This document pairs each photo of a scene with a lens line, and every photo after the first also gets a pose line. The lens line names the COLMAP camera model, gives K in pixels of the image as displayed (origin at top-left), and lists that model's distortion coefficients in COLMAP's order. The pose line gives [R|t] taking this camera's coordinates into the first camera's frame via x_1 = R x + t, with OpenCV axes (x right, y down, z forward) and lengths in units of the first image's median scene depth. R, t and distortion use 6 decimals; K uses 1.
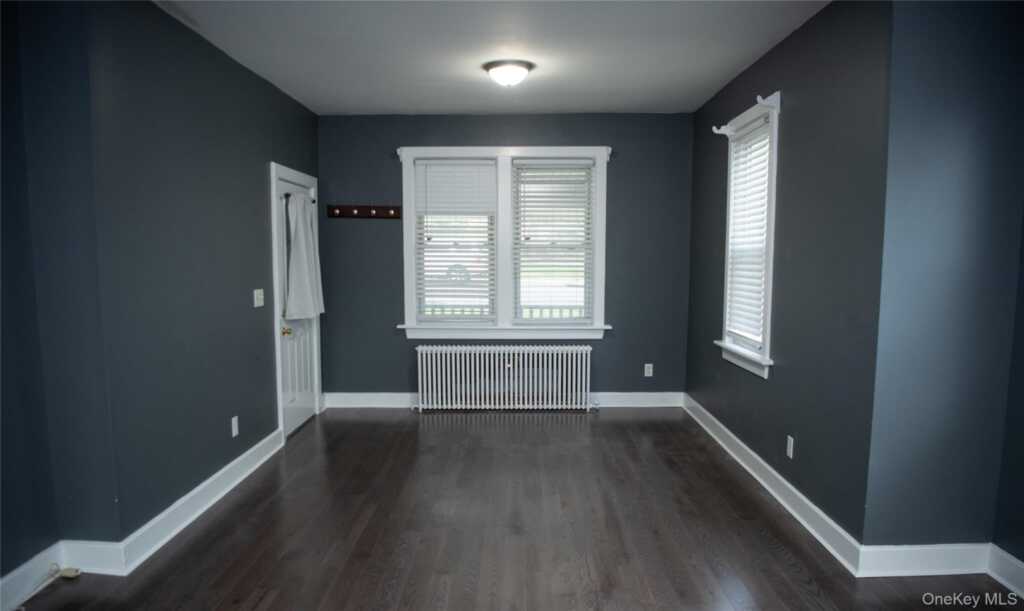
lens RADIAL K [[630.2, 0, 511.1], [0, 630.2, 309.9], [0, 0, 1]] dist [-0.000969, 0.001392]
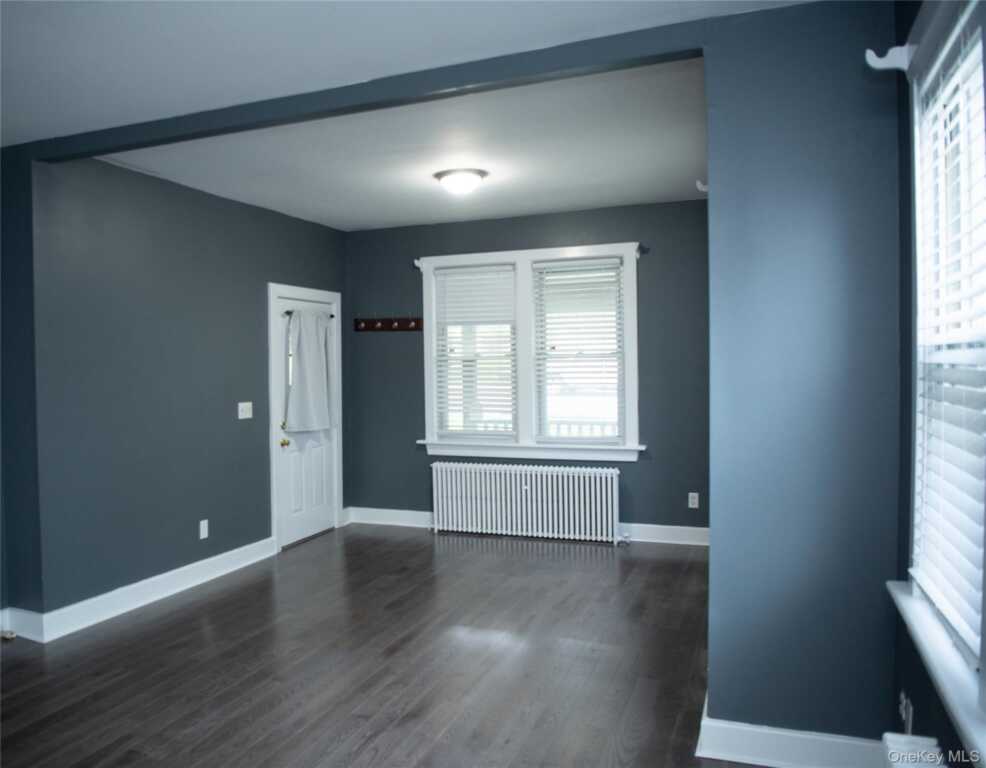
lens RADIAL K [[724.8, 0, 494.0], [0, 724.8, 383.0], [0, 0, 1]] dist [-0.012448, -0.010115]
pose [[0.941938, -0.005233, -0.335746, 0.303145], [-0.015342, 0.998164, -0.058599, -0.000241], [0.335436, 0.060348, 0.940128, -0.006582]]
